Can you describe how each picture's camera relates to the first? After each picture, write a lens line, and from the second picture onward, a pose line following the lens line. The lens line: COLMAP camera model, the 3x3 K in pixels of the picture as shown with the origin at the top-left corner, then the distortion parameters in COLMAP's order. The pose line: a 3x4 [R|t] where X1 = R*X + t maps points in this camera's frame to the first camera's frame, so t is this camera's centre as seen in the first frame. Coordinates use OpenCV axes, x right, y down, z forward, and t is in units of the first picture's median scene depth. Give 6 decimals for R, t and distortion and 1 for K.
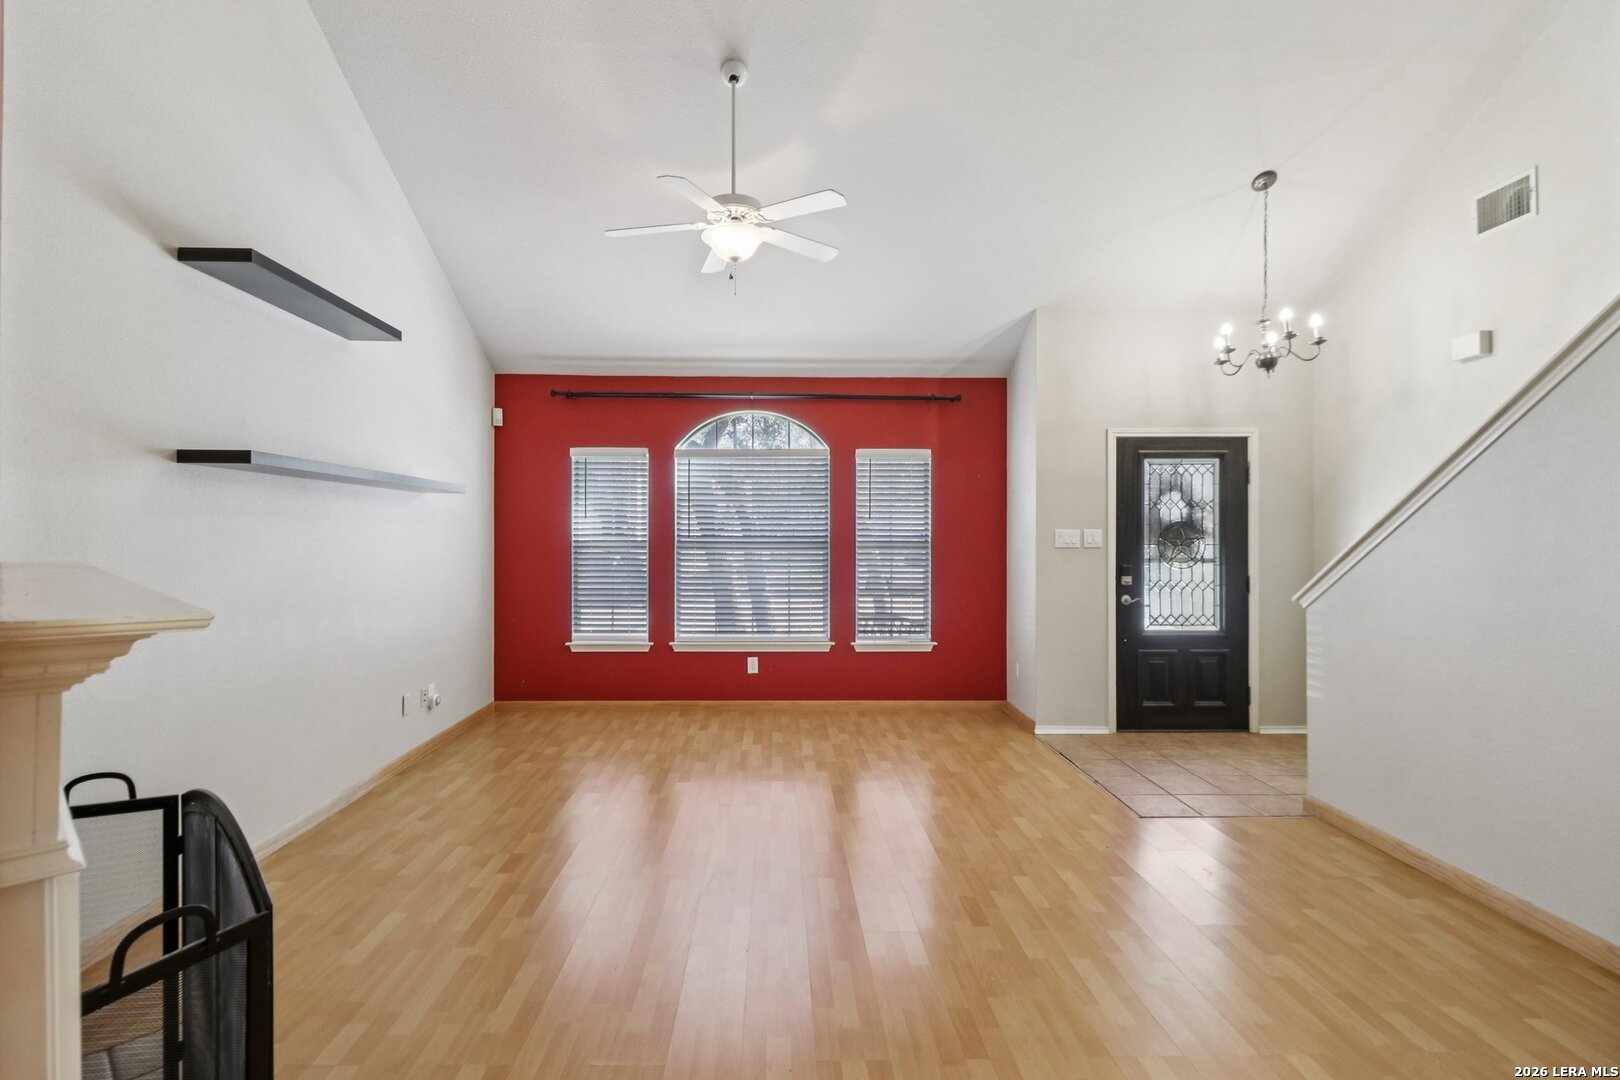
lens RADIAL K [[765.2, 0, 795.8], [0, 765.2, 541.3], [0, 0, 1]] dist [0.003462, 0.000193]
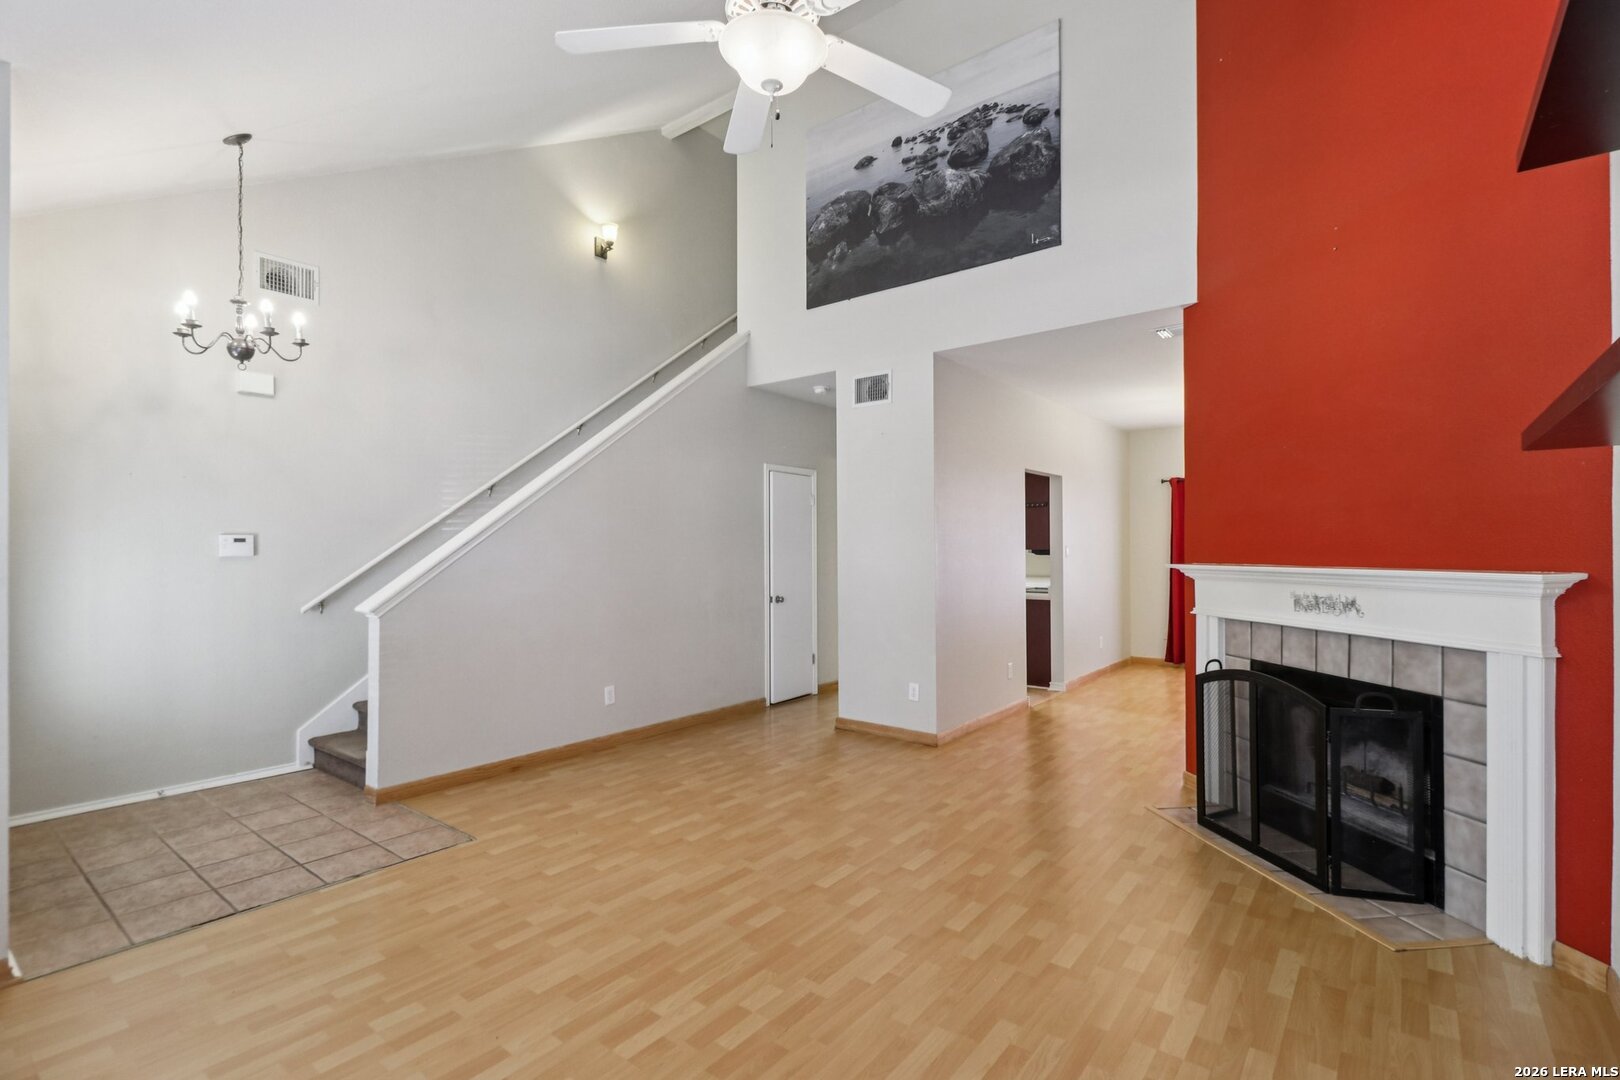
lens RADIAL K [[765.2, 0, 795.8], [0, 765.2, 541.3], [0, 0, 1]] dist [0.003462, 0.000193]
pose [[-0.765481, 0.008751, 0.643399, -0.615749], [0.011163, 0.999938, -0.000319, -0.016893], [-0.643362, 0.006939, -0.765531, 1.855530]]
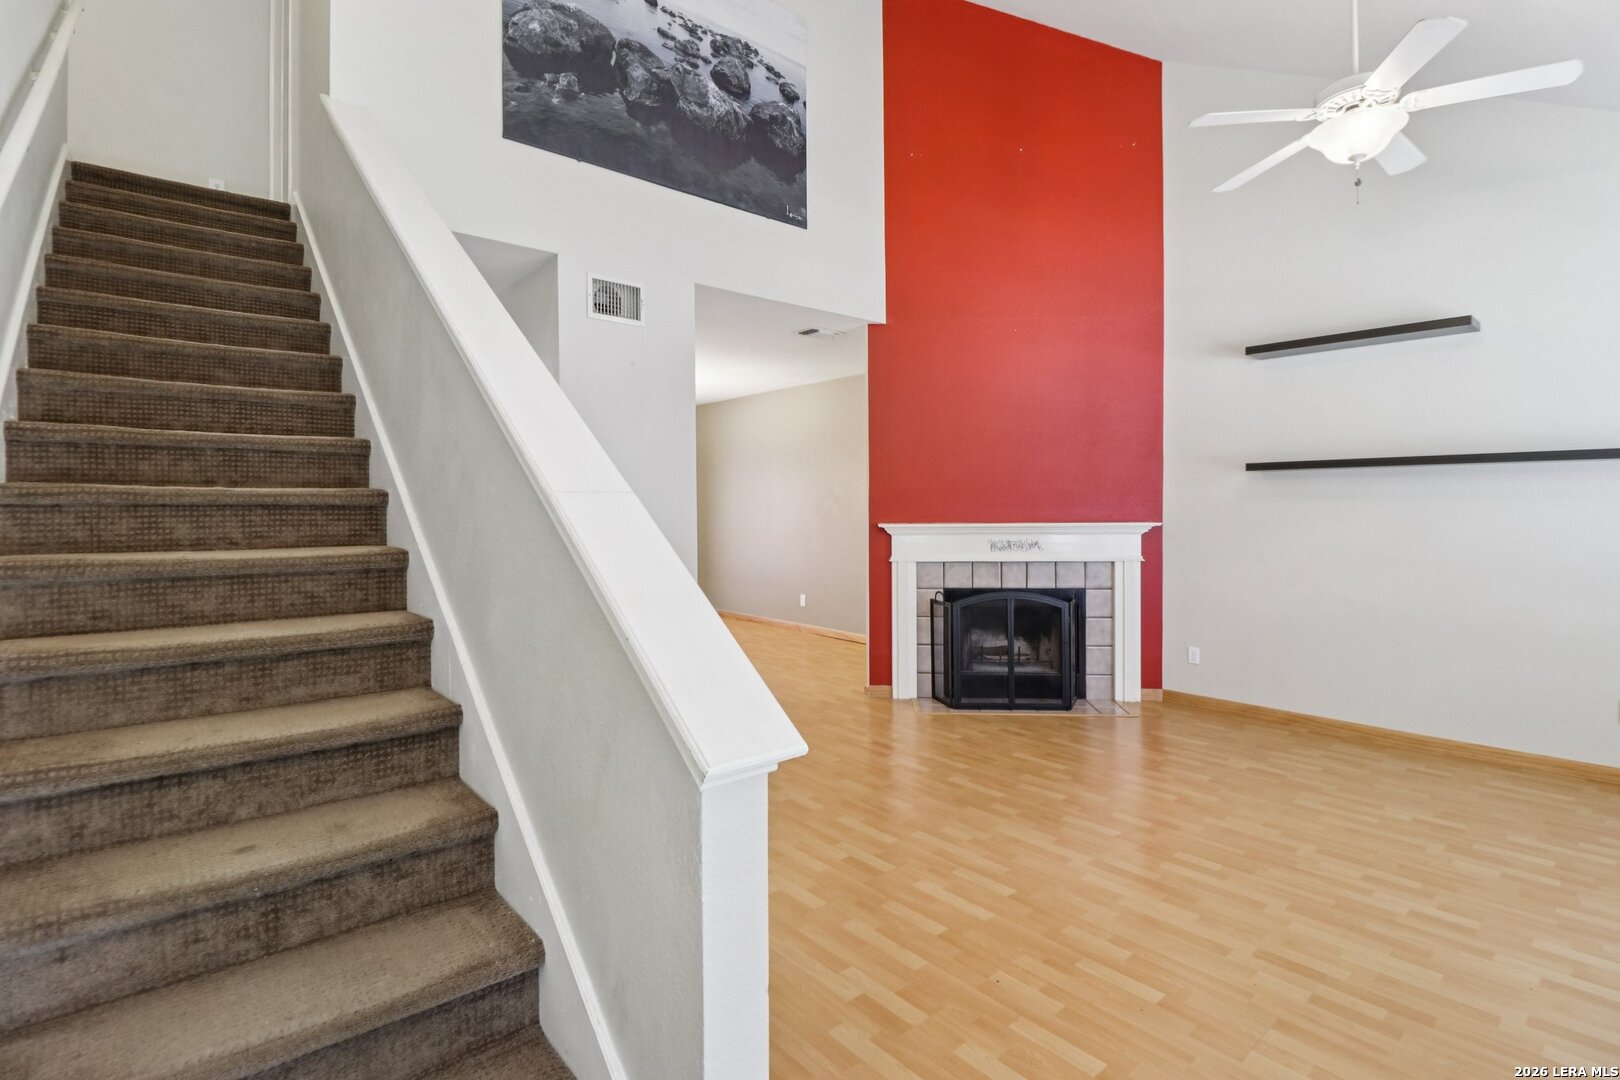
lens RADIAL K [[771.3, 0, 808.0], [0, 771.3, 496.7], [0, 0, 1]] dist [-0.004892, -0.000958]
pose [[-0.770858, -0.004864, -0.636988, 1.106005], [-0.009225, 0.999951, 0.003529, -0.036001], [0.636940, 0.008597, -0.770865, 1.606884]]
